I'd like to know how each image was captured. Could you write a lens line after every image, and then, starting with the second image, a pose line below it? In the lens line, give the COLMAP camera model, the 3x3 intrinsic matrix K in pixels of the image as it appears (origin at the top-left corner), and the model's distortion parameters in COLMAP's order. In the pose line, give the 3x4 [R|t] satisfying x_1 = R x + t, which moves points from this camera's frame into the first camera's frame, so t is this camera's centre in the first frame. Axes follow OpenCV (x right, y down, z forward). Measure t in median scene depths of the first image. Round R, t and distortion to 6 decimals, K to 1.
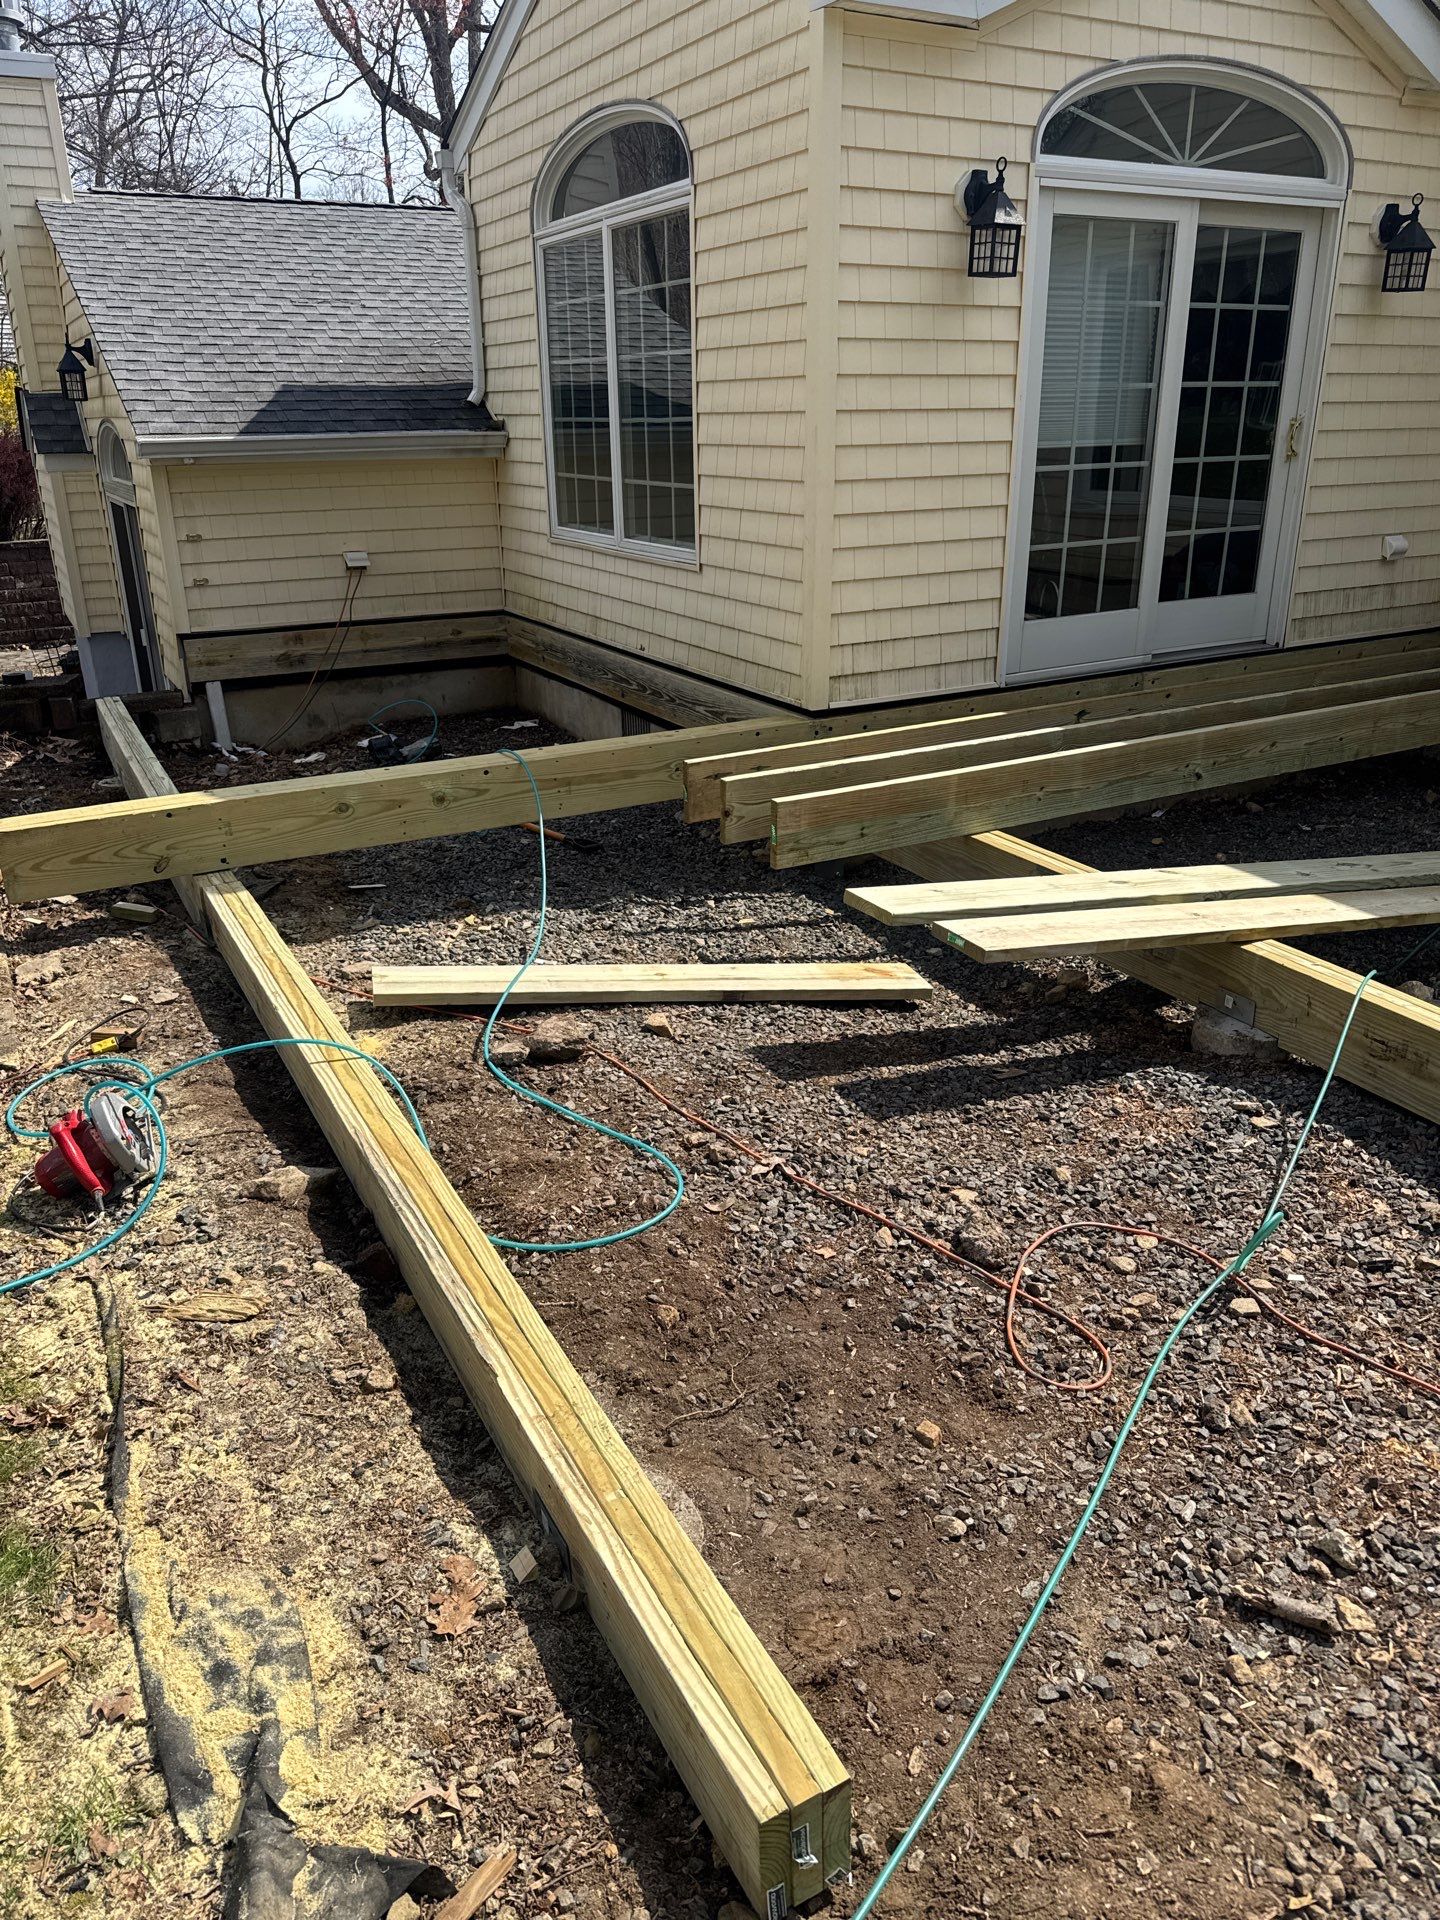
lens RADIAL K [[1356.1, 0, 714.0], [0, 1356.1, 947.9], [0, 0, 1]] dist [0.034669, -0.001234]
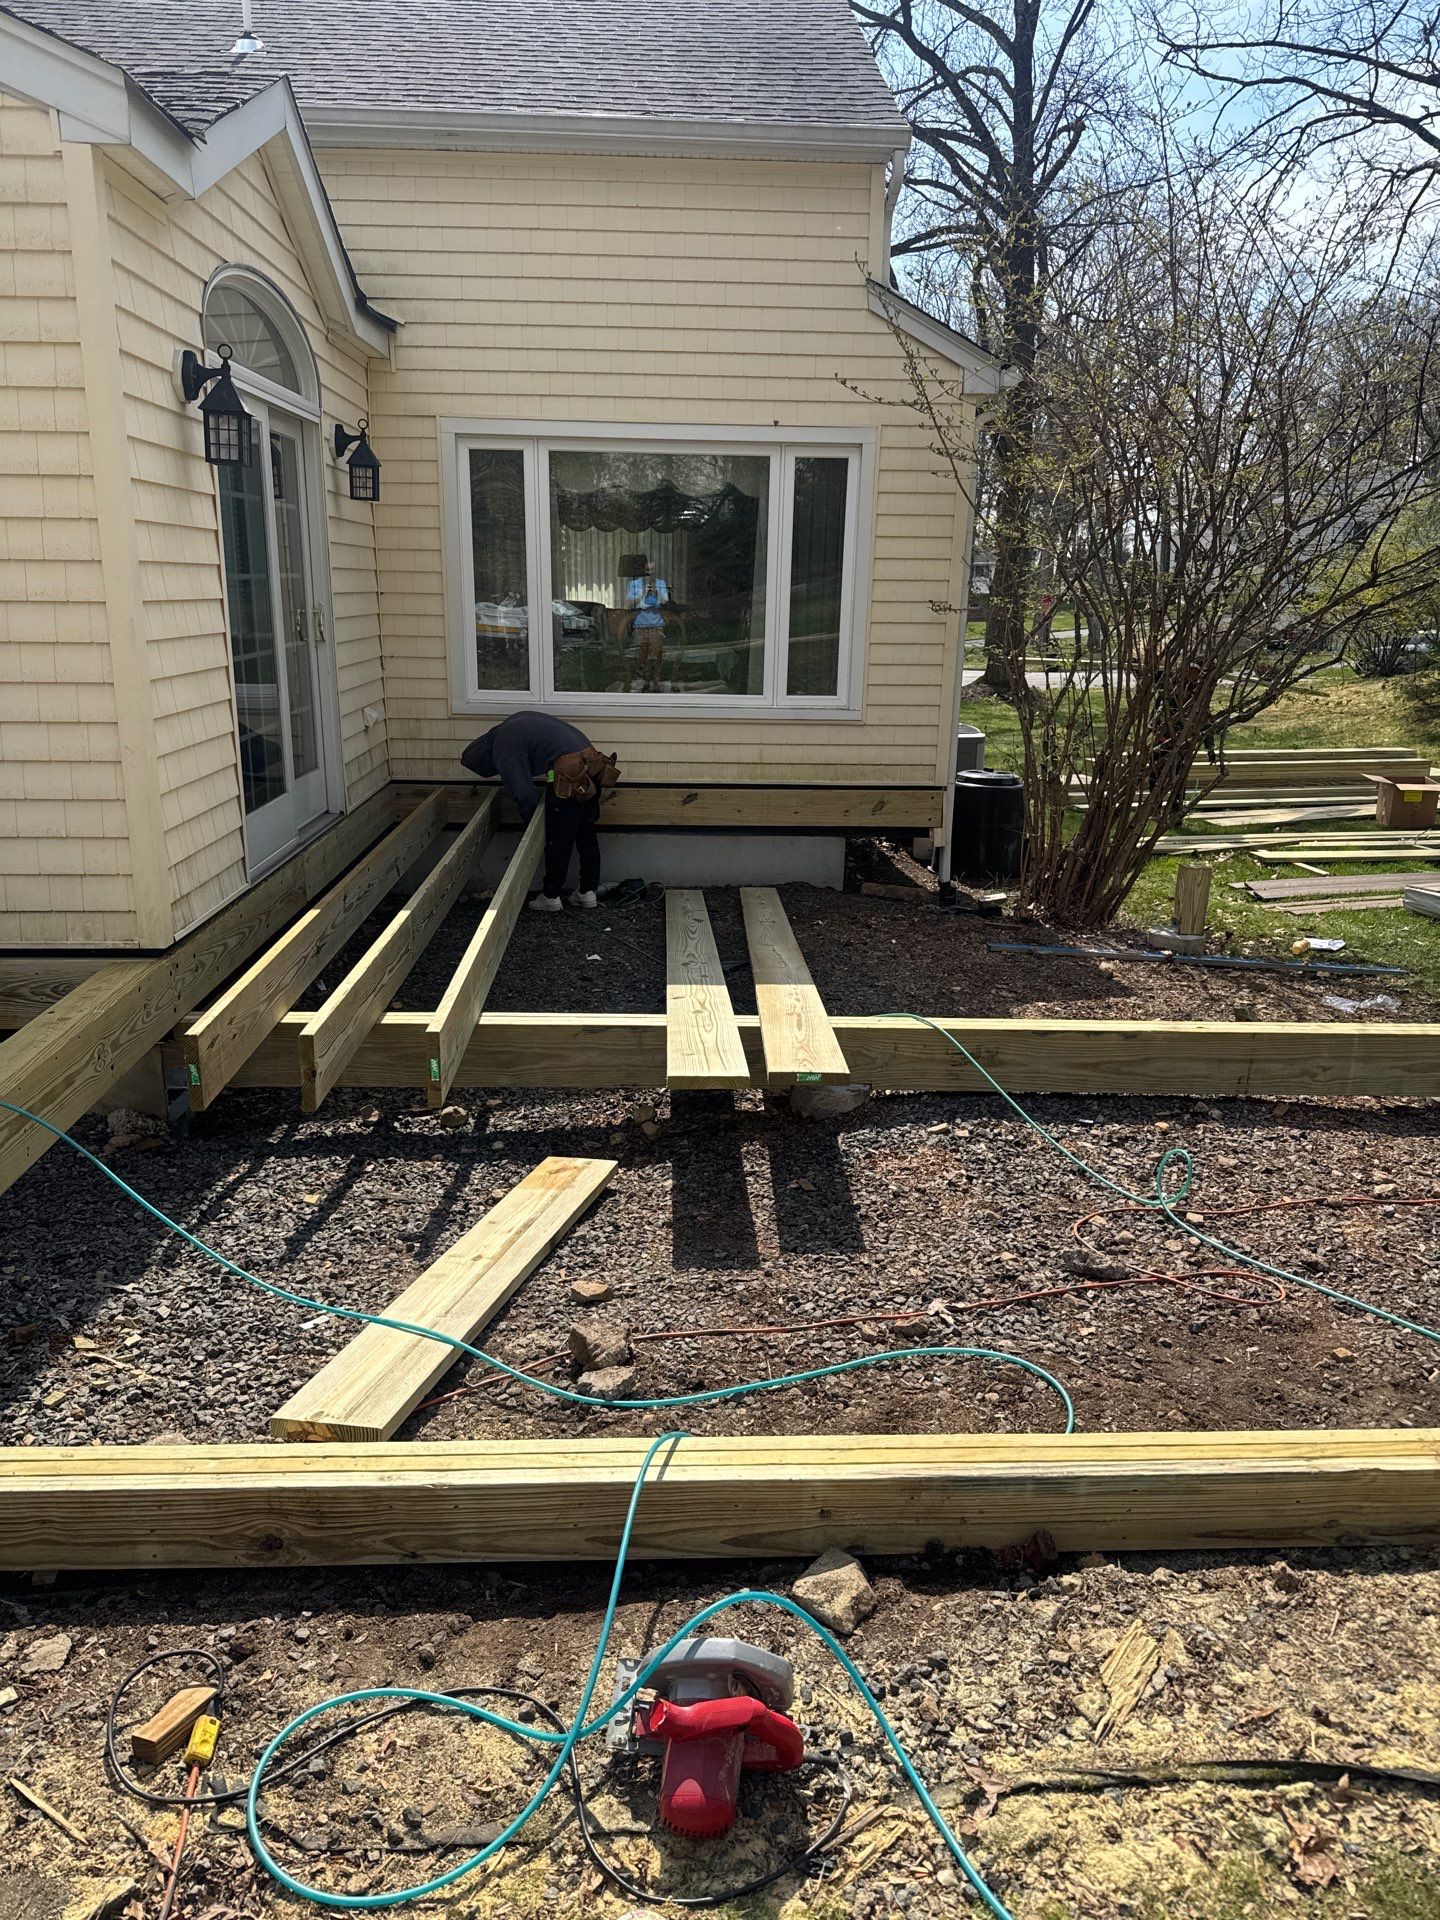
lens RADIAL K [[1356.1, 0, 715.9], [0, 1356.1, 972.9], [0, 0, 1]] dist [0.034669, -0.001234]
pose [[0.433985, -0.238529, 0.868770, -0.514752], [0.310498, 0.944834, 0.104307, -0.147307], [-0.845724, 0.224483, 0.484106, 0.324308]]
